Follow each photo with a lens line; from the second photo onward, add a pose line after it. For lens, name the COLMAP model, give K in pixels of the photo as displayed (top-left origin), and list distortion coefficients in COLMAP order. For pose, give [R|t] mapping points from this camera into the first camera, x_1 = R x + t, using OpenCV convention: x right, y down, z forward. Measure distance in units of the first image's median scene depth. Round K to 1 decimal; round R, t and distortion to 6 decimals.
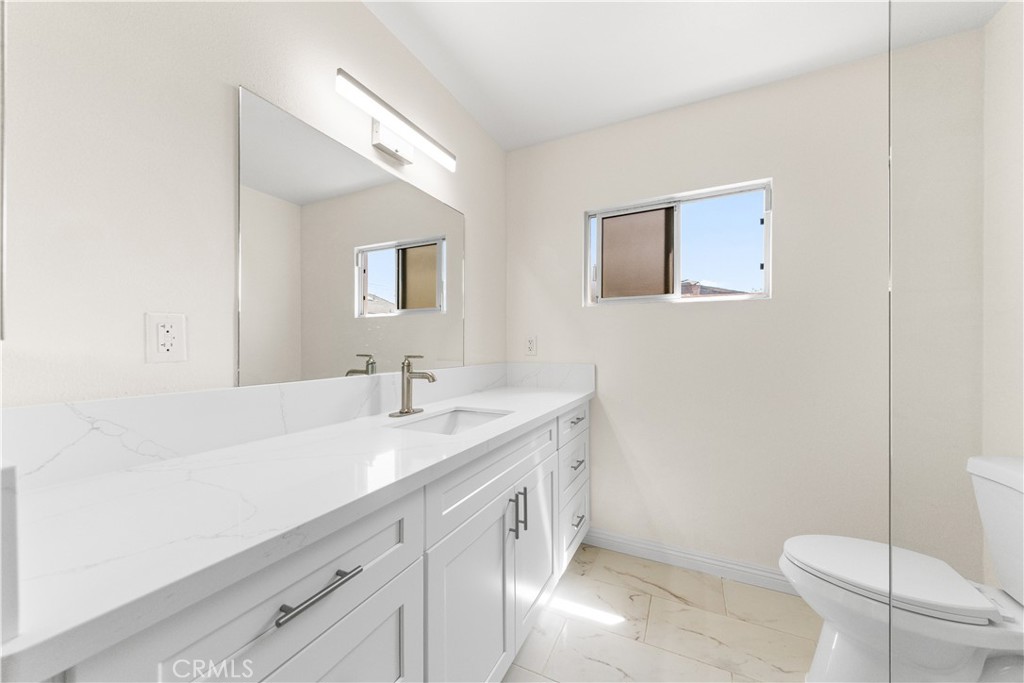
lens RADIAL K [[364.5, 0, 511.6], [0, 364.5, 343.5], [0, 0, 1]] dist [0.002411, -0.003370]
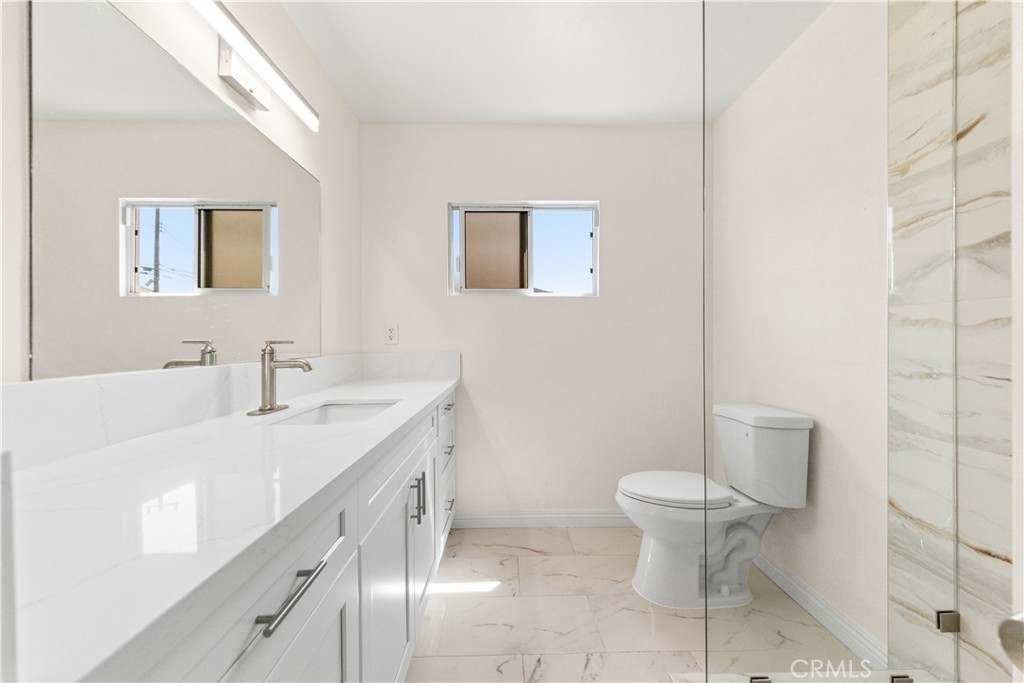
lens RADIAL K [[376.6, 0, 514.1], [0, 376.6, 338.8], [0, 0, 1]] dist [0.001039, -0.004559]
pose [[0.884184, 0.000492, 0.467139, -0.164320], [-0.000464, 1.000000, -0.000175, 0.023338], [-0.467139, -0.000062, 0.884184, -0.016454]]
